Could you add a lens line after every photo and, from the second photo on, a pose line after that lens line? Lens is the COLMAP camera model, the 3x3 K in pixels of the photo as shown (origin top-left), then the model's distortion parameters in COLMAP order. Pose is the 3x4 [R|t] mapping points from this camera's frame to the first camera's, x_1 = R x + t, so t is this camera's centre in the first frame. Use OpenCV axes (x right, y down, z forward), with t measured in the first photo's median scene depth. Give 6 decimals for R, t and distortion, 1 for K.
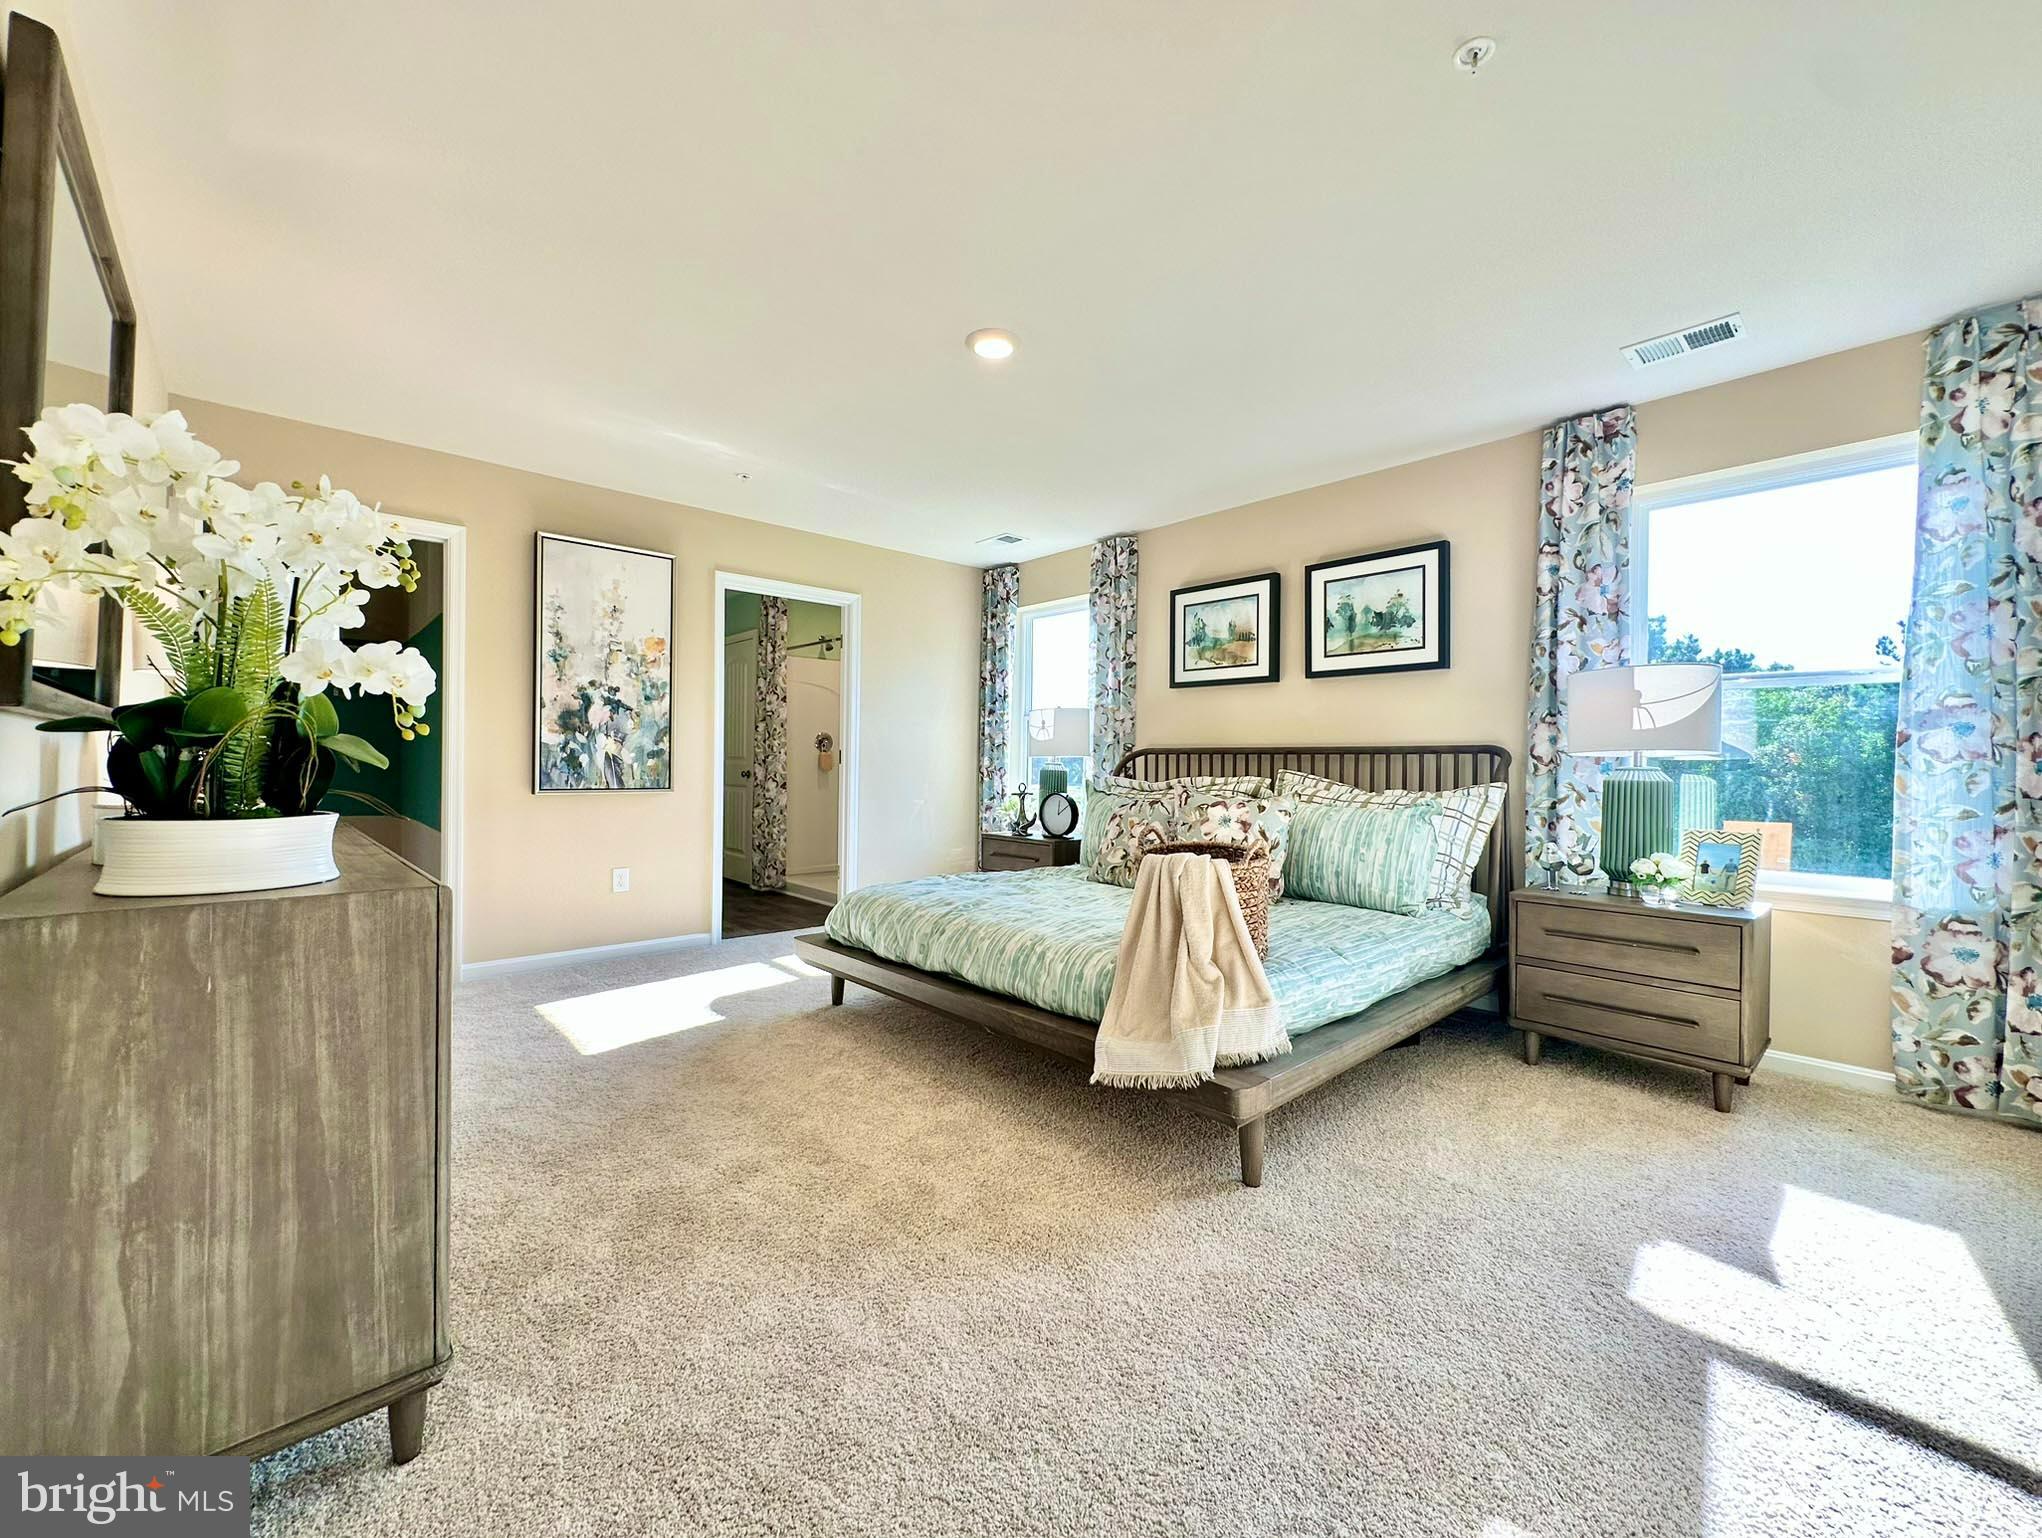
lens RADIAL K [[821.2, 0, 1021.0], [0, 821.2, 769.0], [0, 0, 1]] dist [-0.001640, 0.000203]
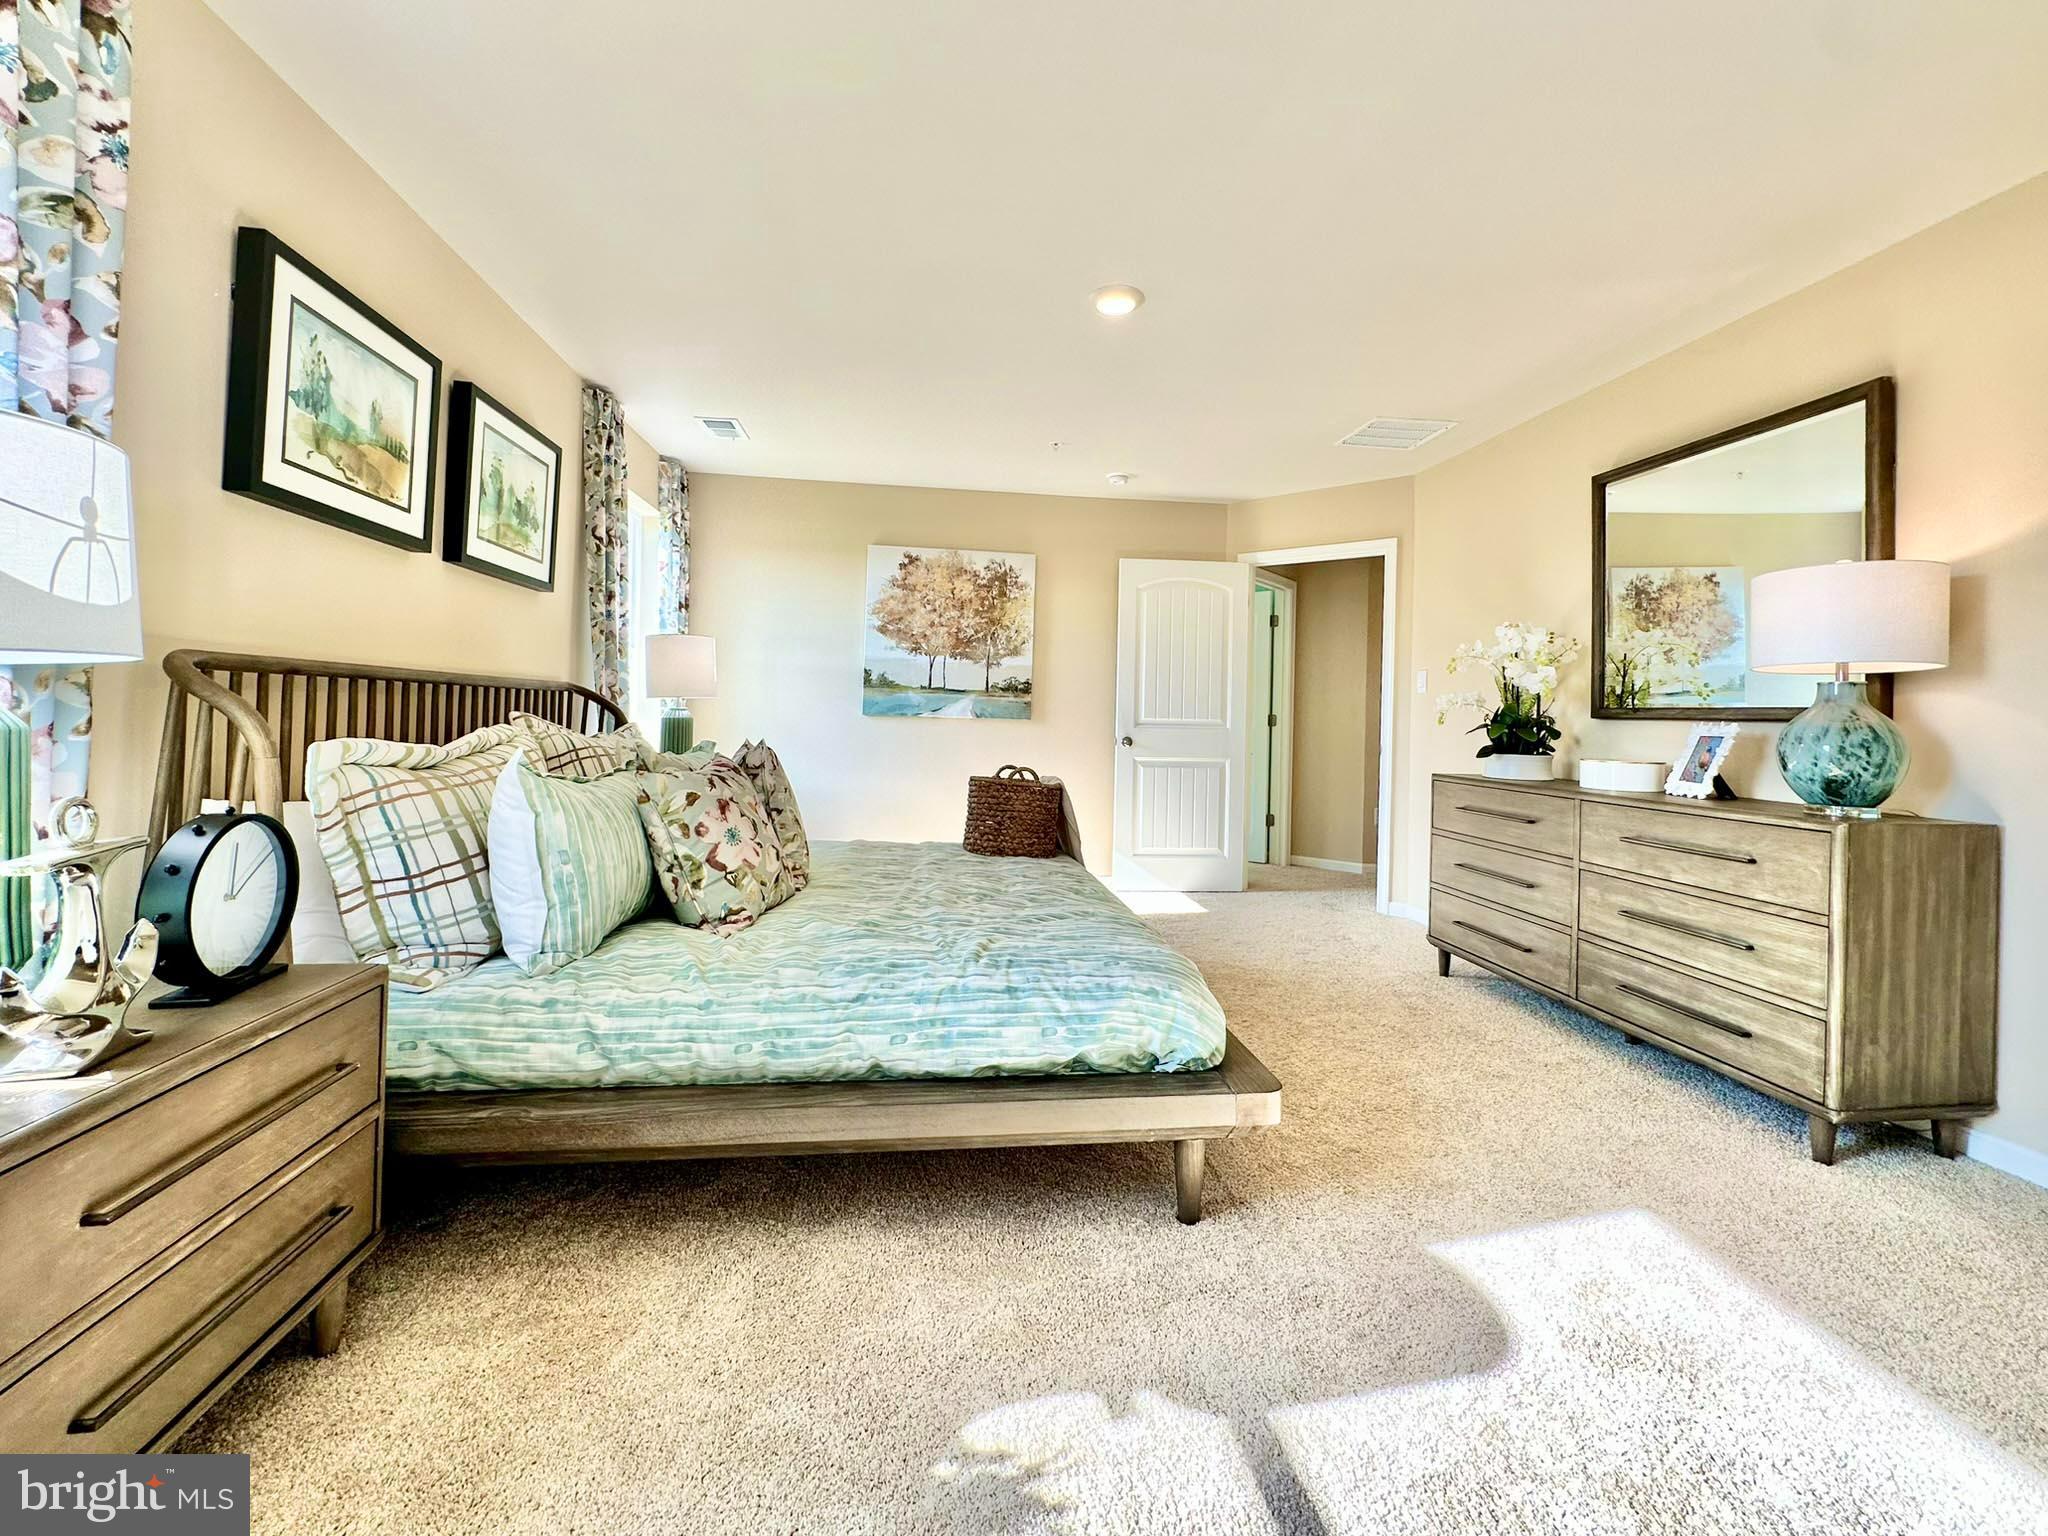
lens RADIAL K [[823.6, 0, 1024.0], [0, 823.6, 768.0], [0, 0, 1]] dist [-0.001640, 0.000203]
pose [[-0.829934, -0.045531, 0.556001, -0.341463], [0.005250, 0.995982, 0.089397, -0.008800], [-0.557837, 0.077112, -0.826360, 1.228573]]
